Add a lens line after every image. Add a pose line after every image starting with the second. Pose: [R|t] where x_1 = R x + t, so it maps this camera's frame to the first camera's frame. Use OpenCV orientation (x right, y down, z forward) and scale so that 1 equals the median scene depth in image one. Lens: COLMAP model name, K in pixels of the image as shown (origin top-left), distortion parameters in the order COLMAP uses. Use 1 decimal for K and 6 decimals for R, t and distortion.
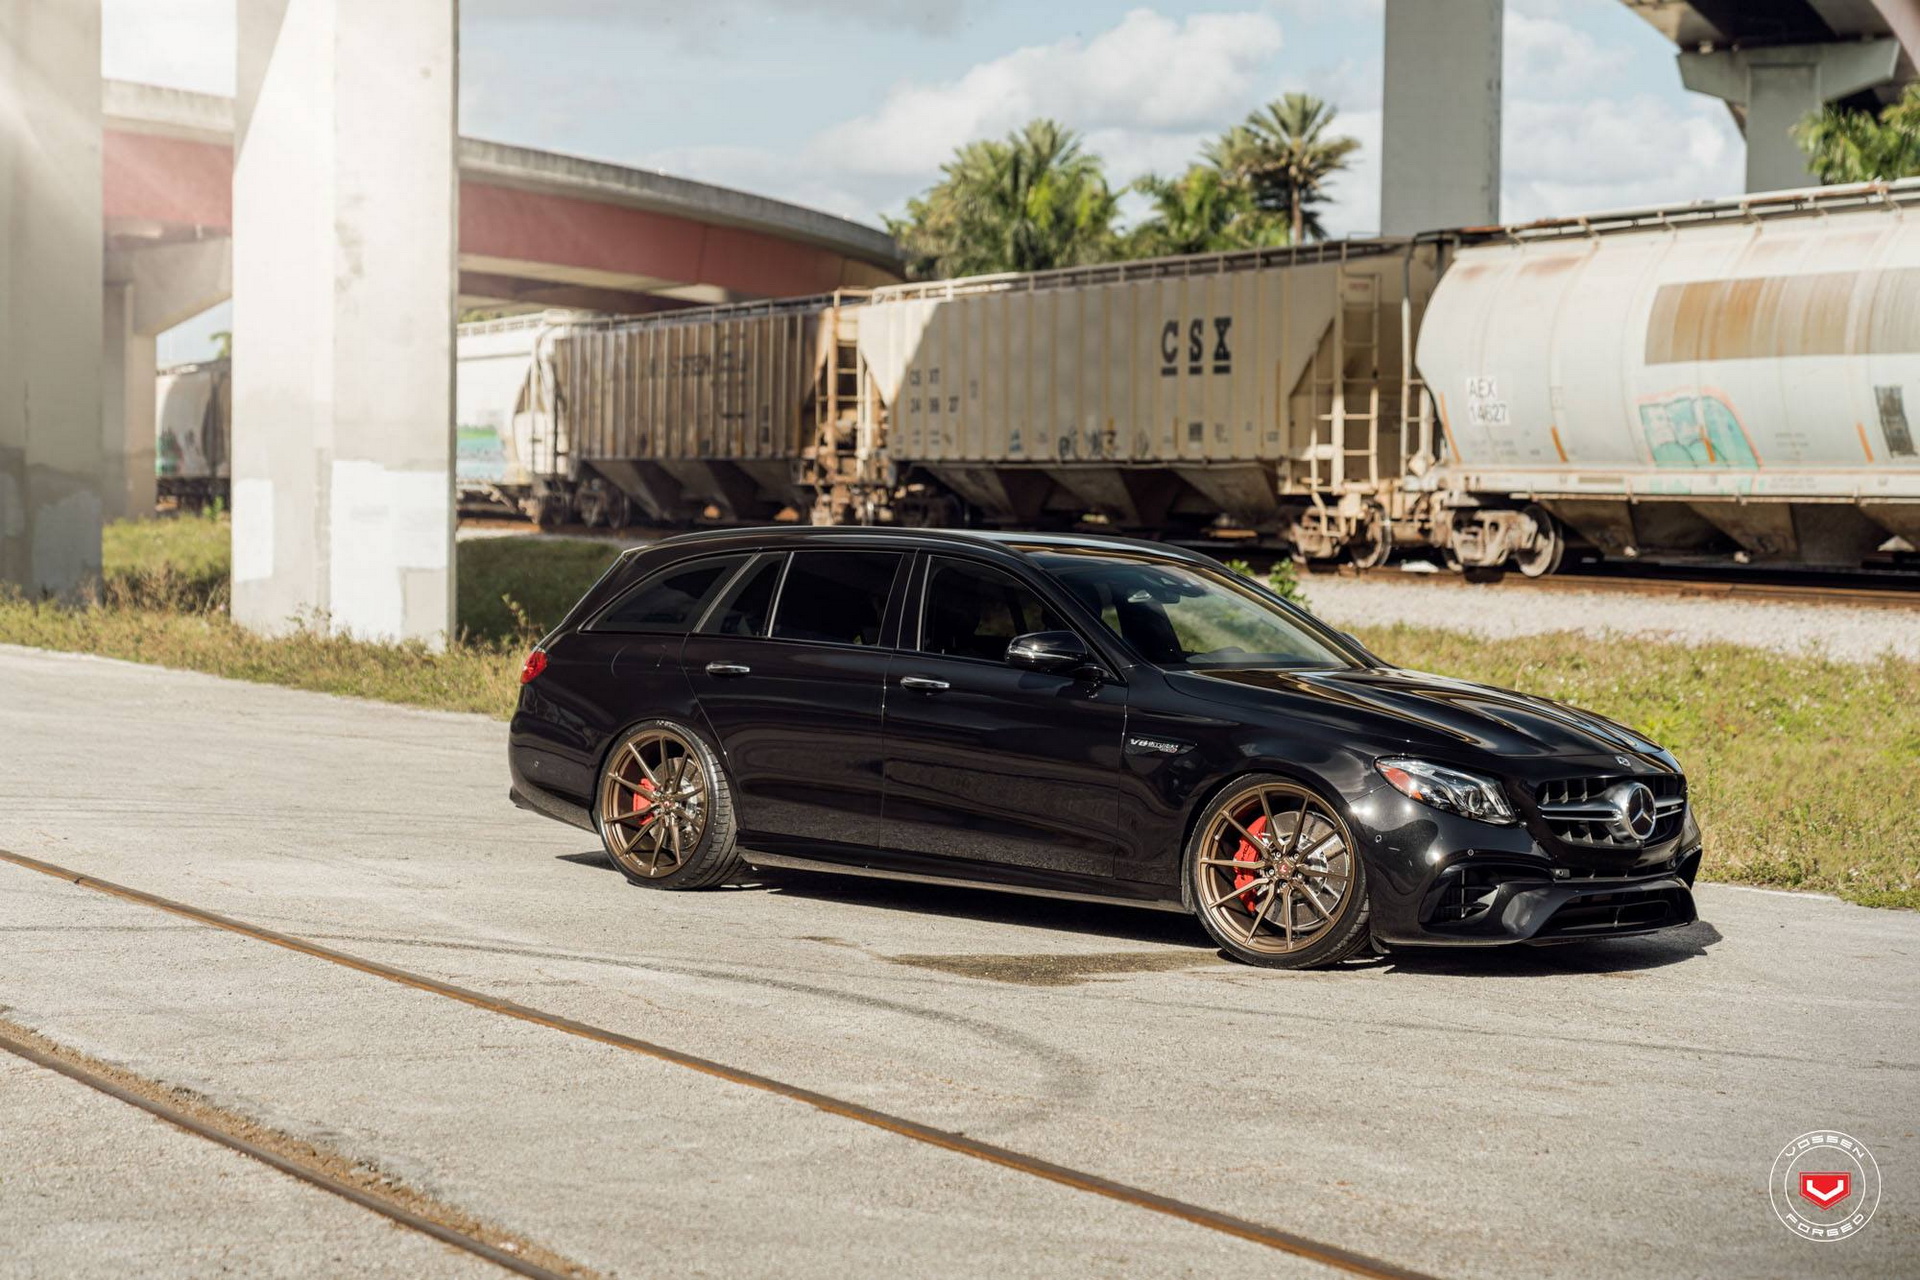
lens RADIAL K [[4038.6, 0, 960.0], [0, 4038.6, 640.0], [0, 0, 1]] dist [0.028337, 0.048472]
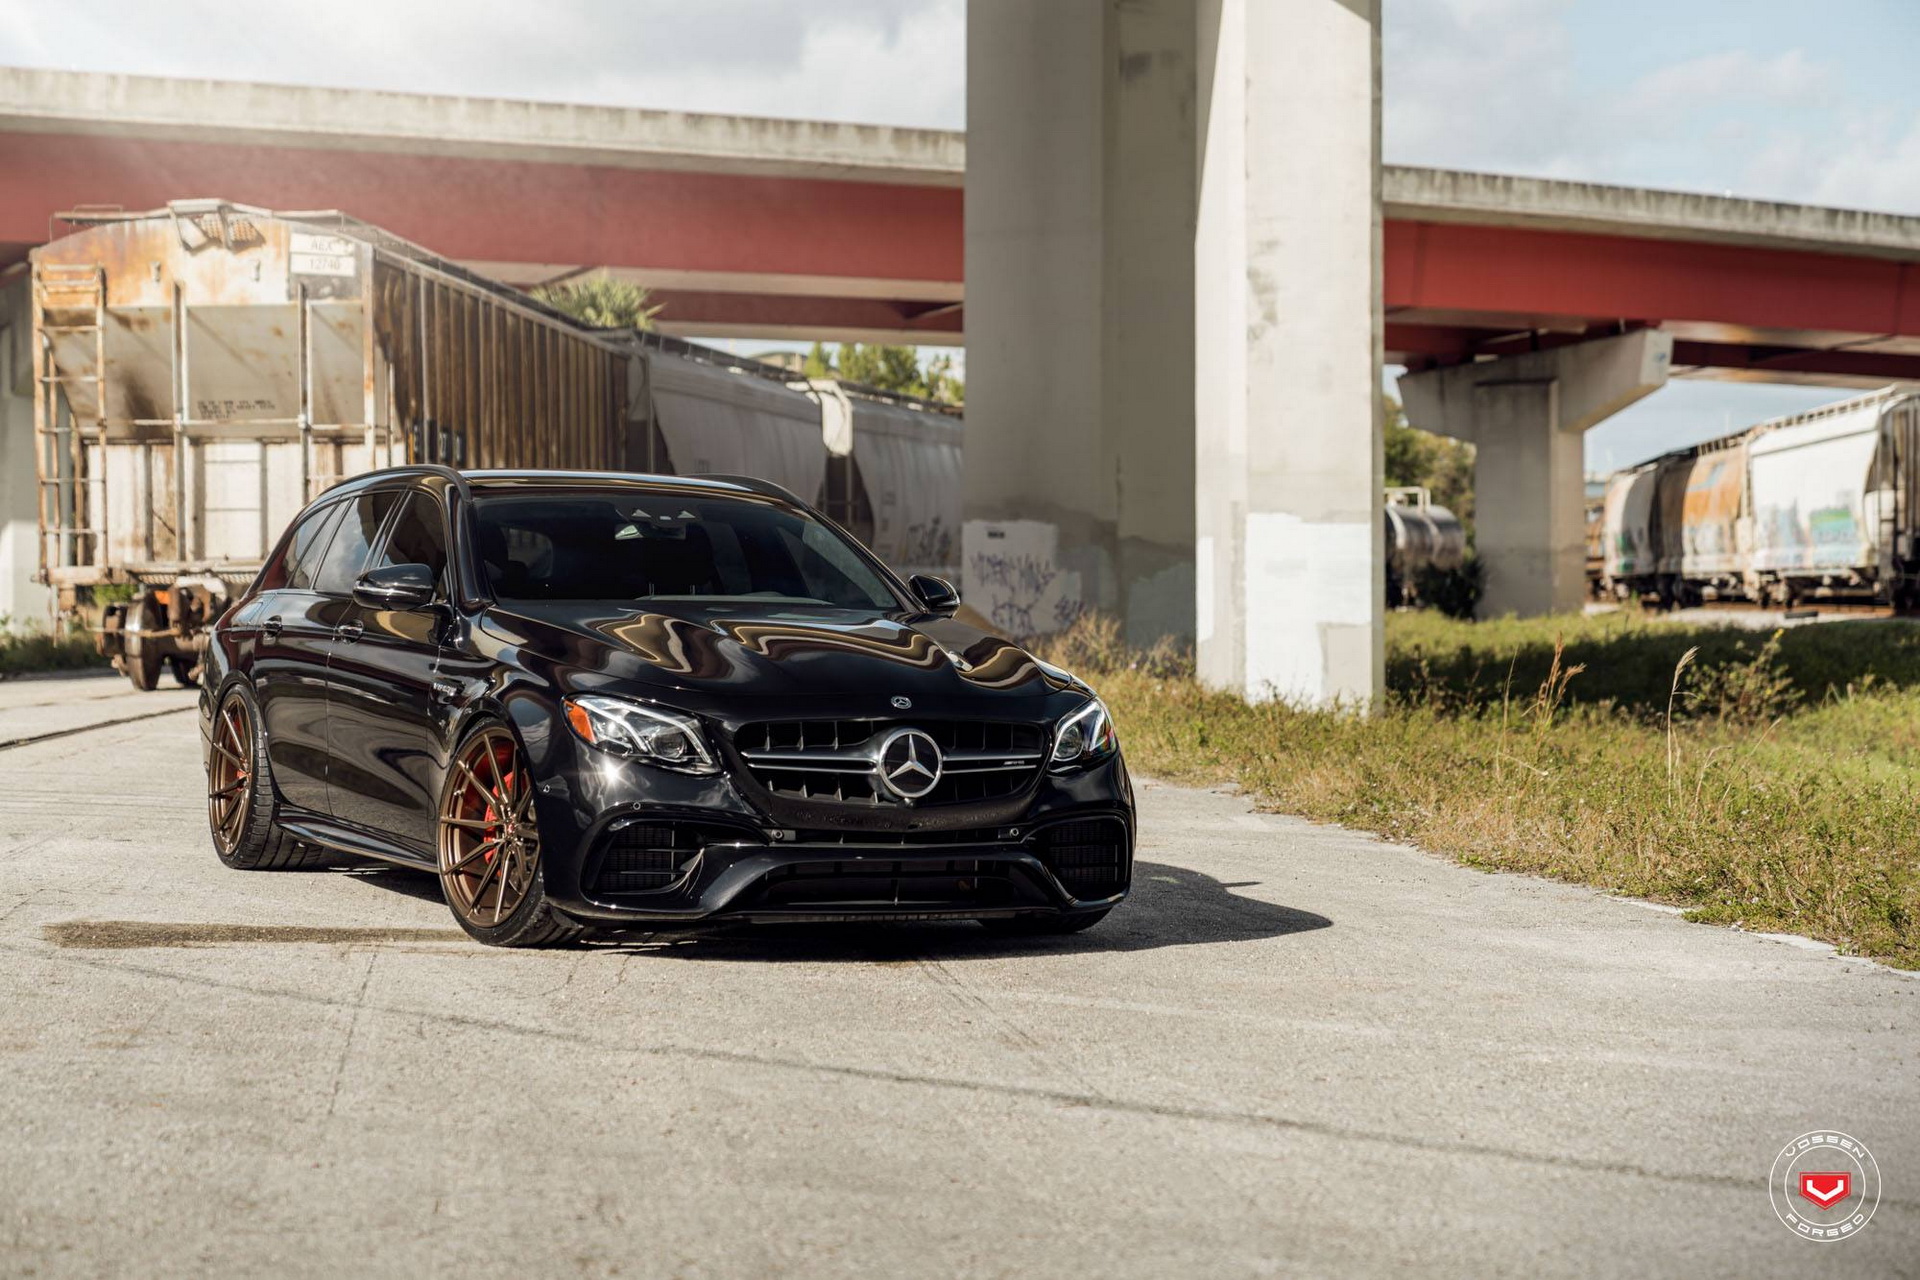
lens RADIAL K [[4000.4, 0, 960.0], [0, 4000.4, 640.0], [0, 0, 1]] dist [0.060652, 0.271322]
pose [[0.912730, -0.011707, -0.408395, 0.147822], [-0.000253, 0.999573, -0.029219, 0.012007], [0.408563, 0.026773, 0.912337, 0.077869]]
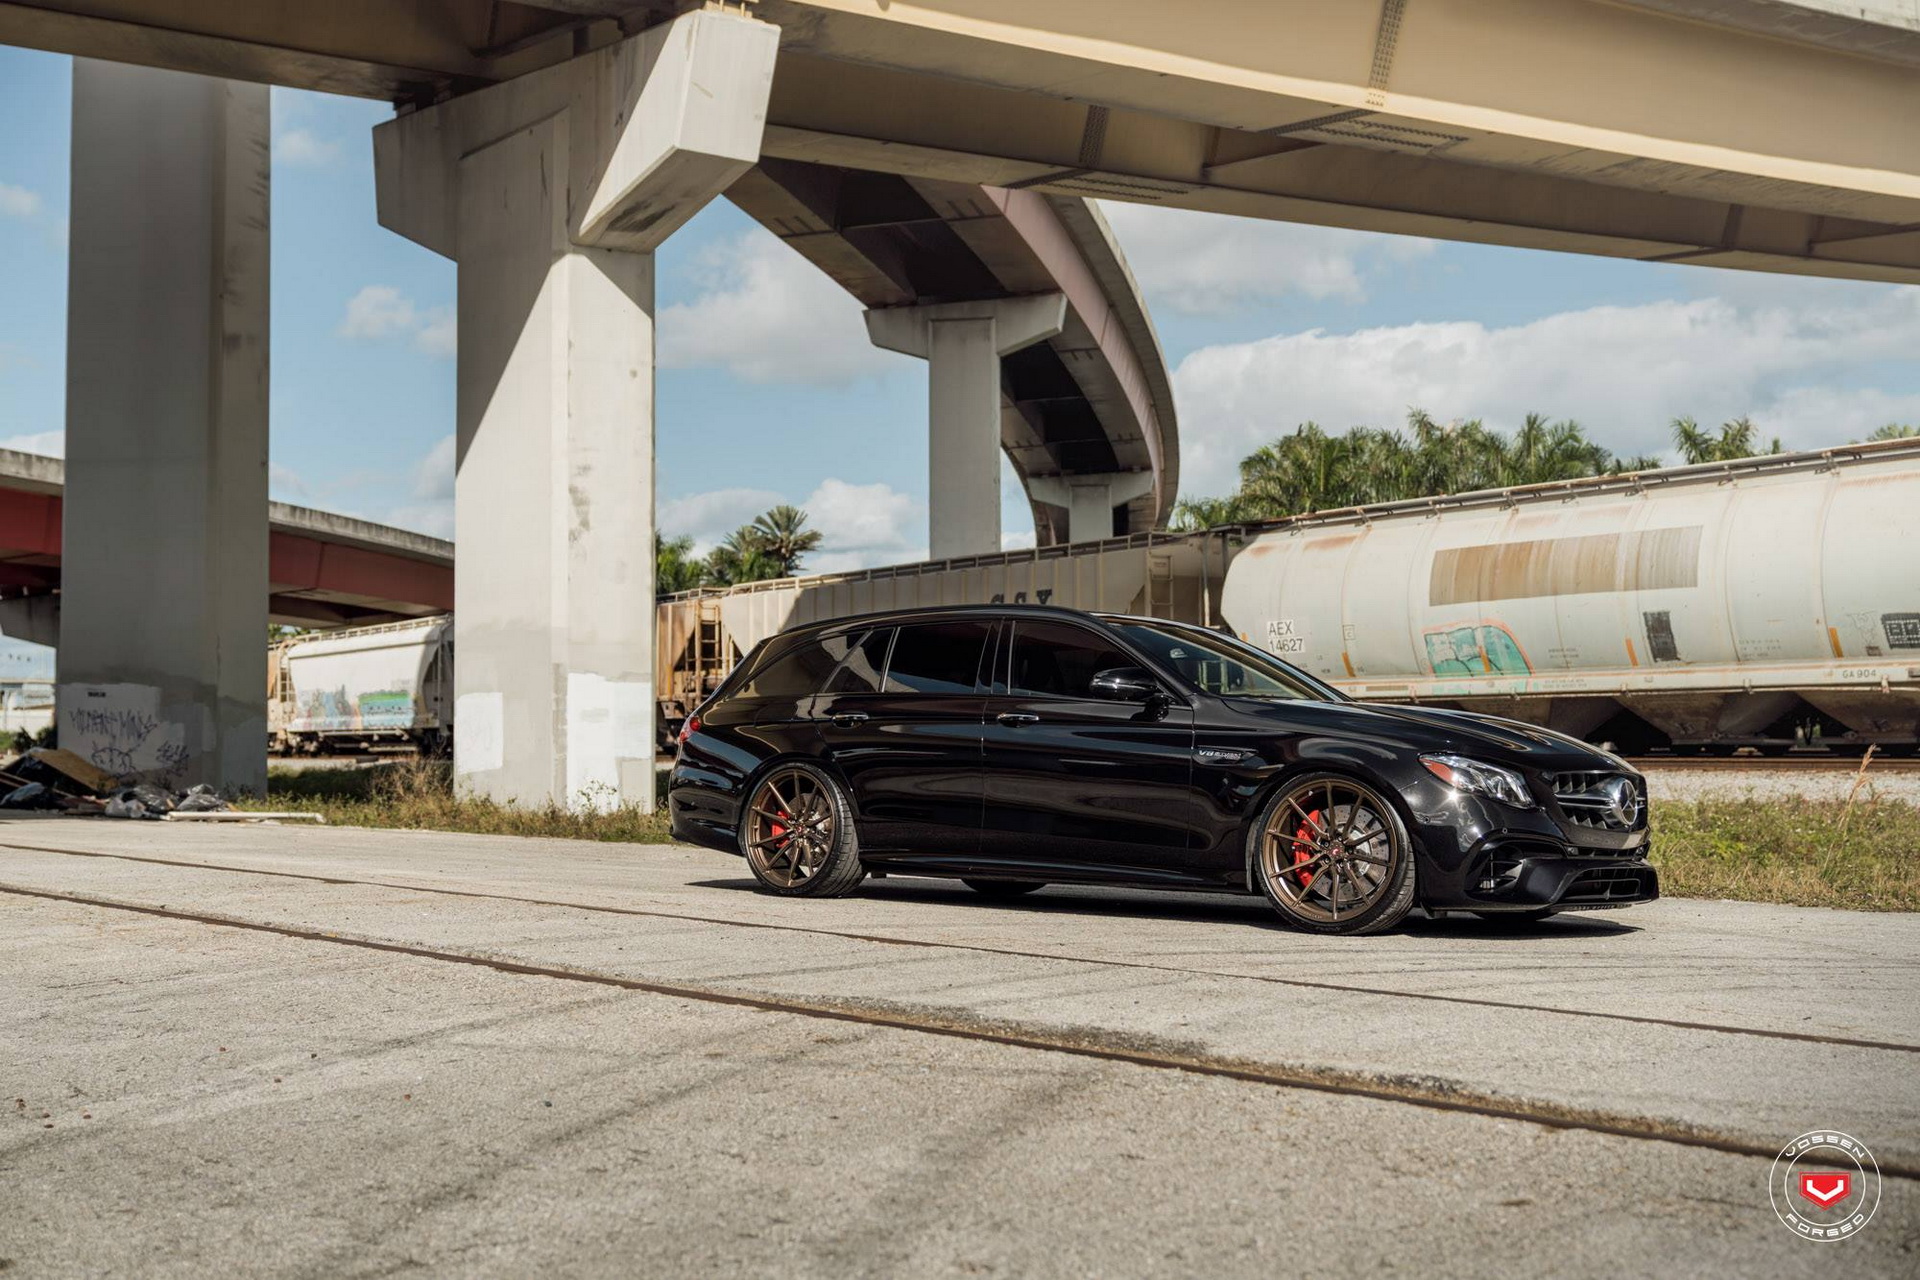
lens RADIAL K [[2276.0, 0, 960.0], [0, 2276.0, 640.0], [0, 0, 1]] dist [0.017617, -0.000852]
pose [[0.979862, -0.008984, 0.199475, -0.149262], [0.025851, 0.996288, -0.082114, 0.005862], [-0.197997, 0.085617, 0.976456, 0.234627]]
